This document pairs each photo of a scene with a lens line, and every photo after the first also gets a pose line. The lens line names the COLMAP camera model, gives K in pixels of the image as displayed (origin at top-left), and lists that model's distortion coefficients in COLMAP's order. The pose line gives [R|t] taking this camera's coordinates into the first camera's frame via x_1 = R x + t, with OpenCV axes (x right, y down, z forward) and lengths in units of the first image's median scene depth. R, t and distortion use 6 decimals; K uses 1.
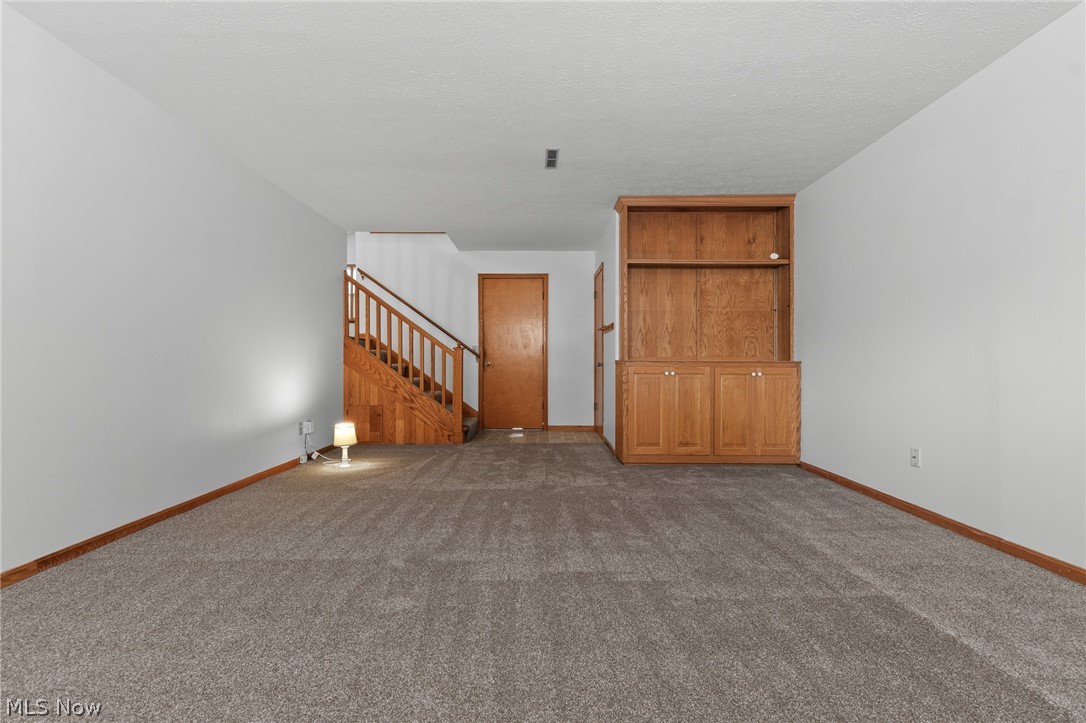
lens RADIAL K [[491.2, 0, 543.0], [0, 491.2, 362.3], [0, 0, 1]] dist [0.000945, -0.000383]
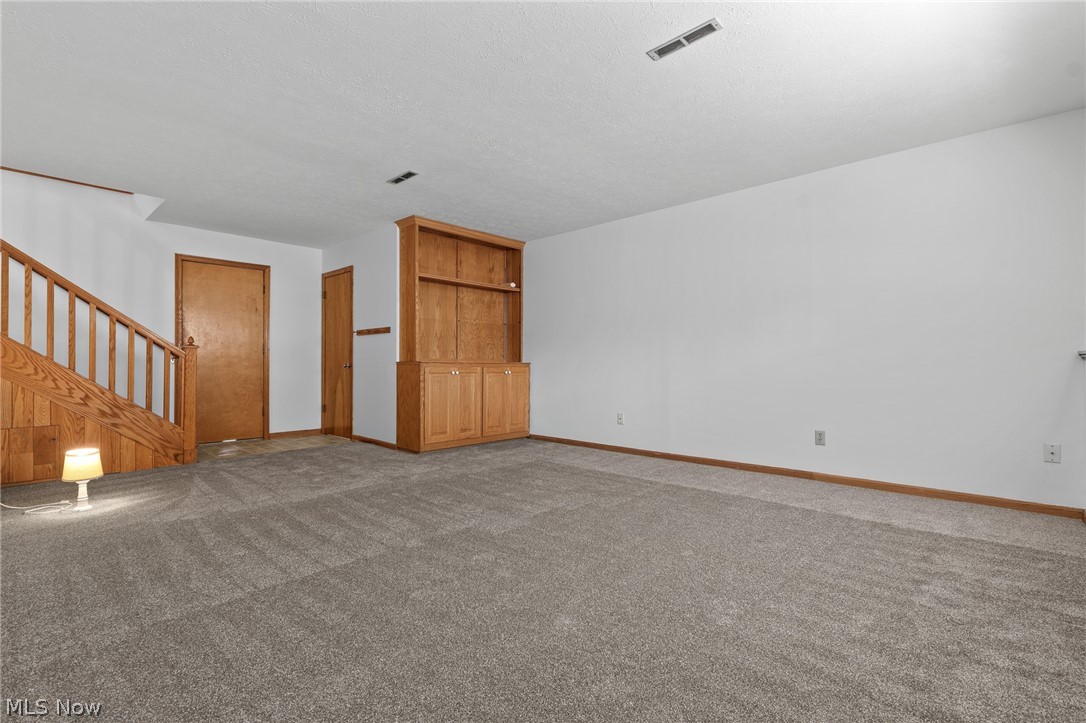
lens RADIAL K [[491.2, 0, 541.8], [0, 491.2, 361.2], [0, 0, 1]] dist [0.000945, -0.000383]
pose [[0.682412, 0.003192, 0.730961, -0.460995], [0.000607, 0.999988, -0.004934, 0.000562], [-0.730968, 0.003810, 0.682401, 0.020758]]
